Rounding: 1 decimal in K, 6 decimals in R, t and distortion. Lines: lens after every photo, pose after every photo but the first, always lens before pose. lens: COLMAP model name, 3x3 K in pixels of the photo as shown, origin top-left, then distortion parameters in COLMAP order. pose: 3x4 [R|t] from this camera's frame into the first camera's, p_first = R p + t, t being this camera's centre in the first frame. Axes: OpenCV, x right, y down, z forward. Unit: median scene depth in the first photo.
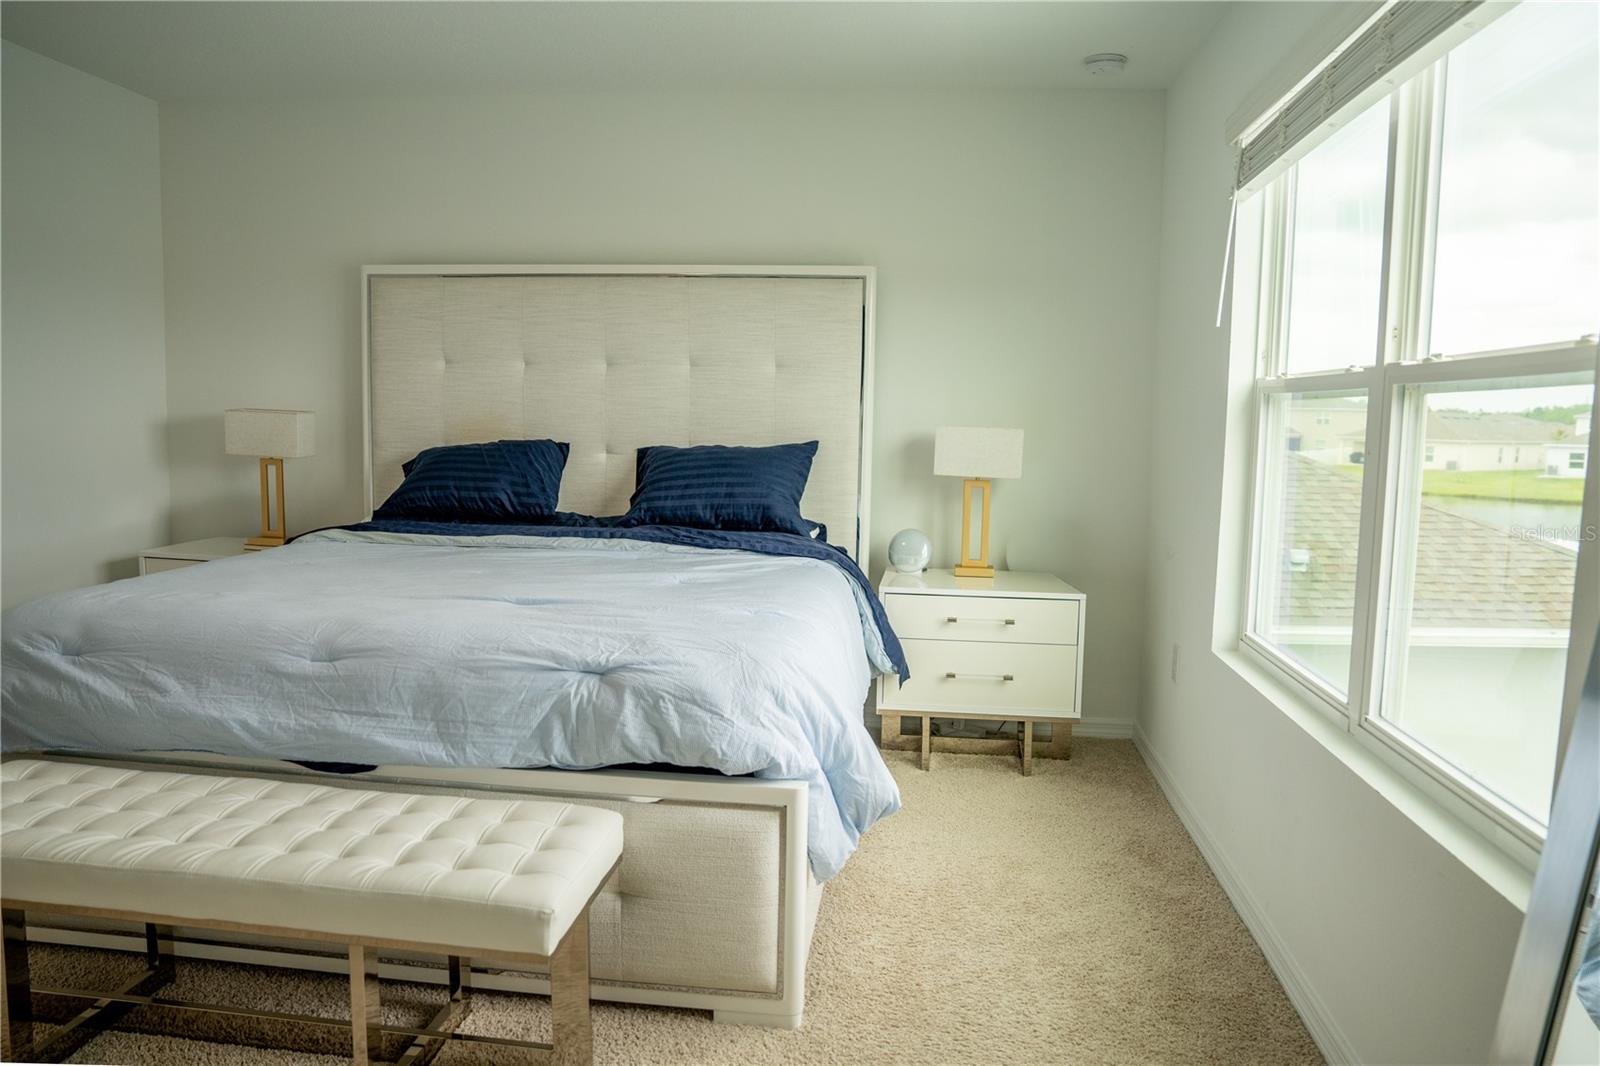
lens RADIAL K [[1156.0, 0, 800.0], [0, 1156.0, 533.0], [0, 0, 1]] dist [-0.141459, 0.102277]
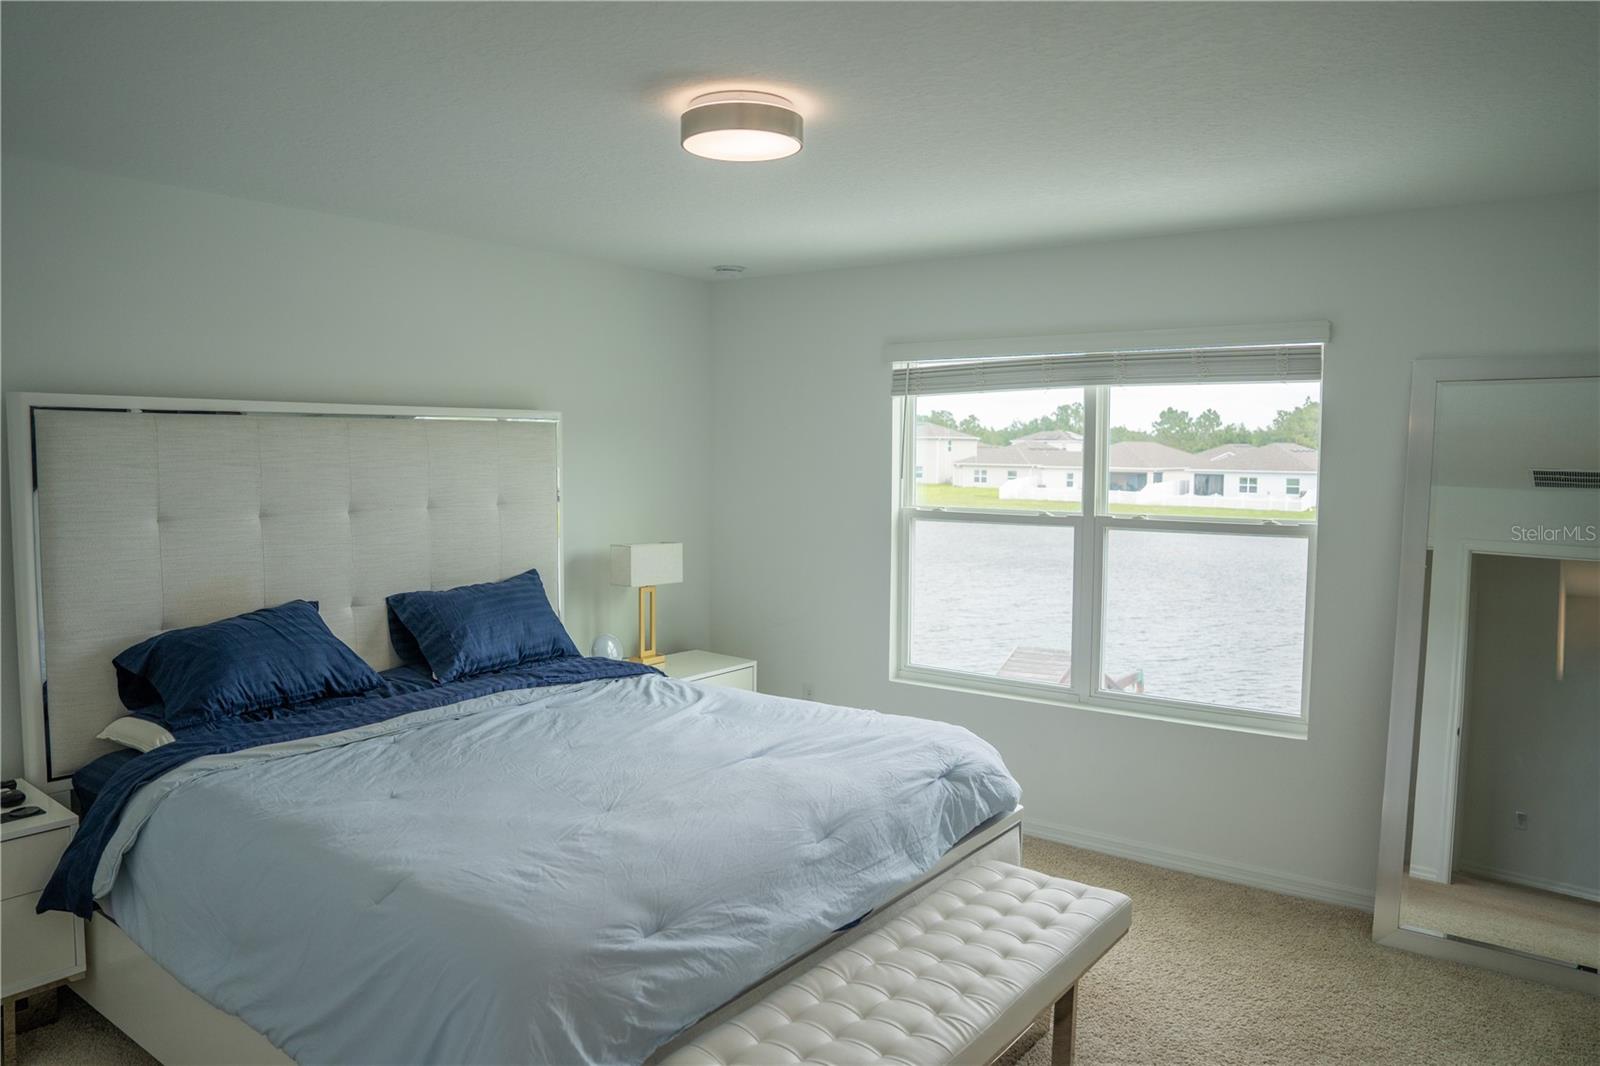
lens RADIAL K [[1119.5, 0, 797.9], [0, 1119.5, 536.0], [0, 0, 1]] dist [-0.130701, 0.121026]
pose [[0.490906, -0.090870, 0.866461, -1.048926], [0.094948, 0.994202, 0.050473, -0.190108], [-0.866023, 0.057492, 0.496688, 0.340709]]
